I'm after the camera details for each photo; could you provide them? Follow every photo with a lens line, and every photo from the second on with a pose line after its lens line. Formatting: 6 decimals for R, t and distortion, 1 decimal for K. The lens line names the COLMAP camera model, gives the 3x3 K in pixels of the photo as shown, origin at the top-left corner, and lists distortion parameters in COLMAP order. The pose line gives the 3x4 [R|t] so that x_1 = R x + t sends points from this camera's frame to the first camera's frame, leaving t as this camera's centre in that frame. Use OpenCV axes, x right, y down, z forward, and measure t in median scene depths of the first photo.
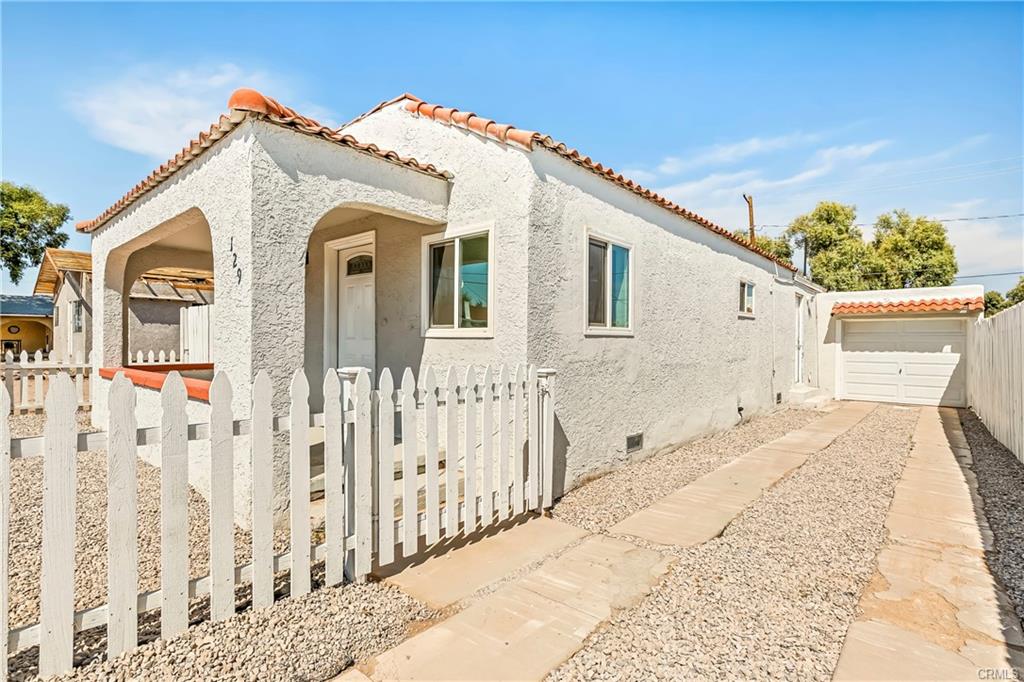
lens RADIAL K [[488.0, 0, 512.0], [0, 488.0, 341.0], [0, 0, 1]] dist [-0.001374, -0.000338]
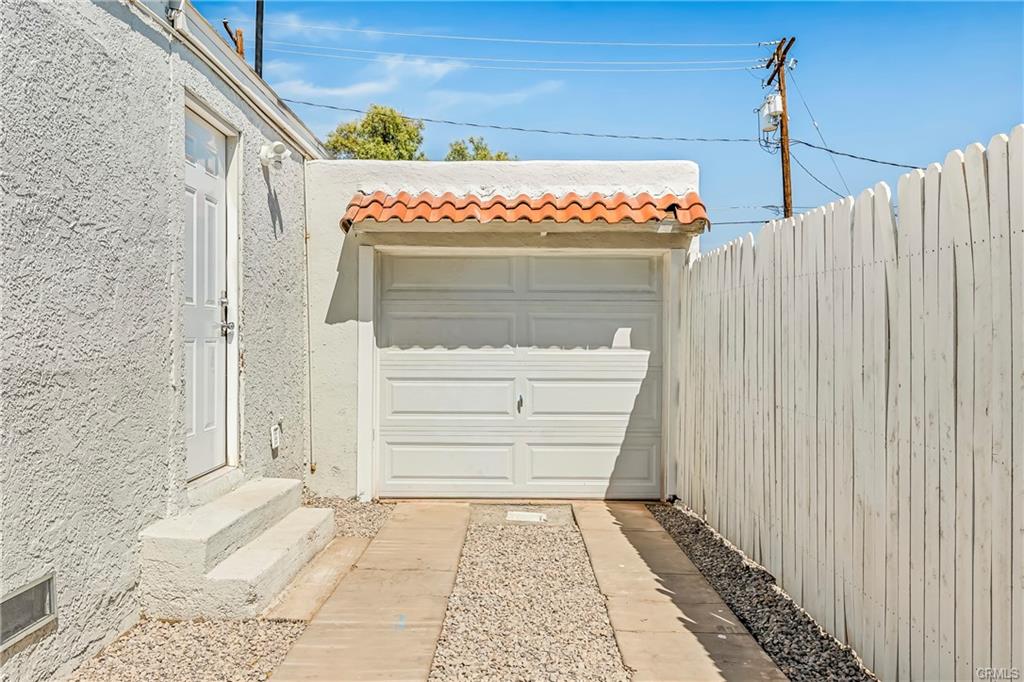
lens RADIAL K [[874.7, 0, 512.0], [0, 874.7, 341.0], [0, 0, 1]] dist [-0.003974, -0.000808]
pose [[0.754594, -0.002870, 0.656186, 0.393204], [-0.000332, 0.999989, 0.004756, 0.014958], [-0.656192, -0.003807, 0.754584, 0.544367]]
